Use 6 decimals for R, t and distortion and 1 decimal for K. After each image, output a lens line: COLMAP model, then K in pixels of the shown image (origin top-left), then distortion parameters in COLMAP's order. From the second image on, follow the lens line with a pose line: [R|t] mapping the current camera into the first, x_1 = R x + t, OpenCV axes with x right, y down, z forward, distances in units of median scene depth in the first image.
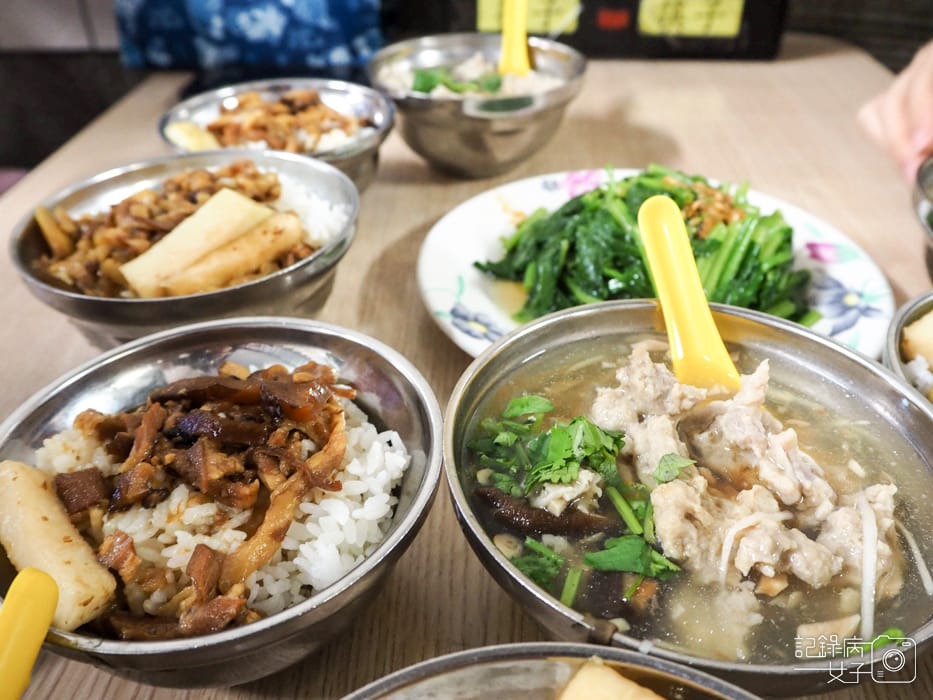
lens RADIAL K [[800.3, 0, 468.9], [0, 800.3, 348.5], [0, 0, 1]] dist [-0.023491, 0.025441]
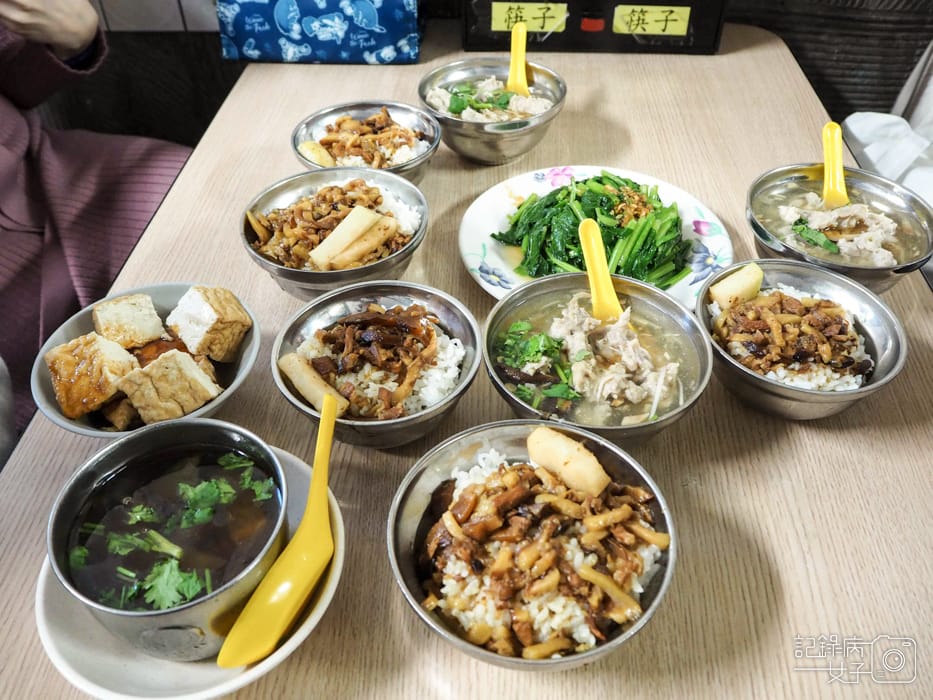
lens RADIAL K [[800.3, 0, 473.3], [0, 800.3, 345.7], [0, 0, 1]] dist [-0.023491, 0.025441]
pose [[0.999999, -0.000610, -0.001567, -0.052513], [0.000809, 0.991508, 0.130041, -0.168491], [0.001474, -0.130042, 0.991507, -1.211608]]
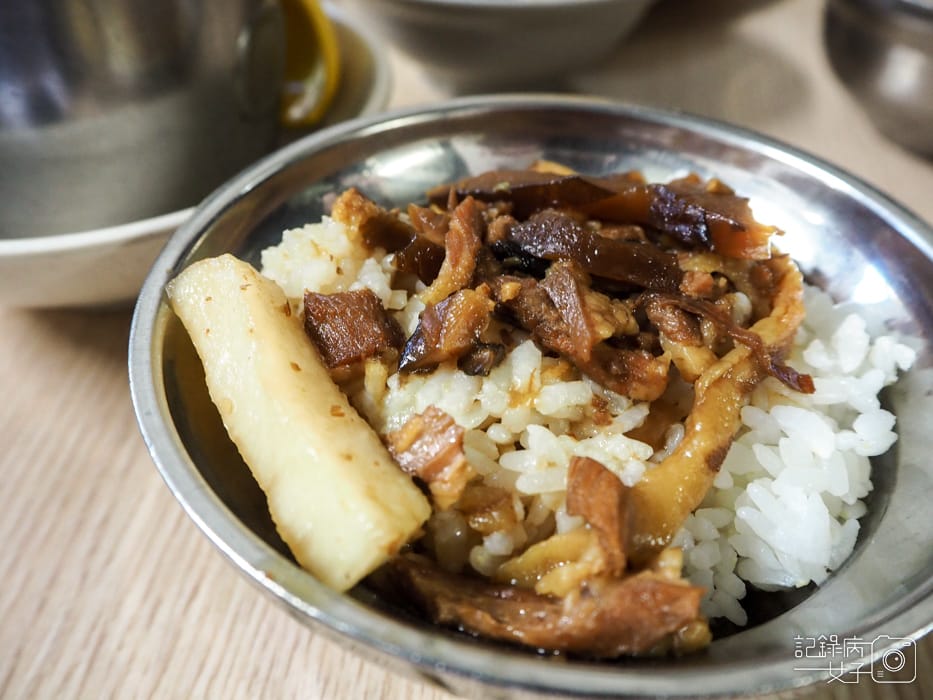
lens RADIAL K [[800.3, 0, 463.3], [0, 800.3, 354.8], [0, 0, 1]] dist [-0.023491, 0.025441]
pose [[0.983431, 0.141308, -0.113560, -0.327099], [-0.126302, 0.983442, 0.129962, 0.110218], [0.130045, -0.113466, 0.984994, 0.438612]]
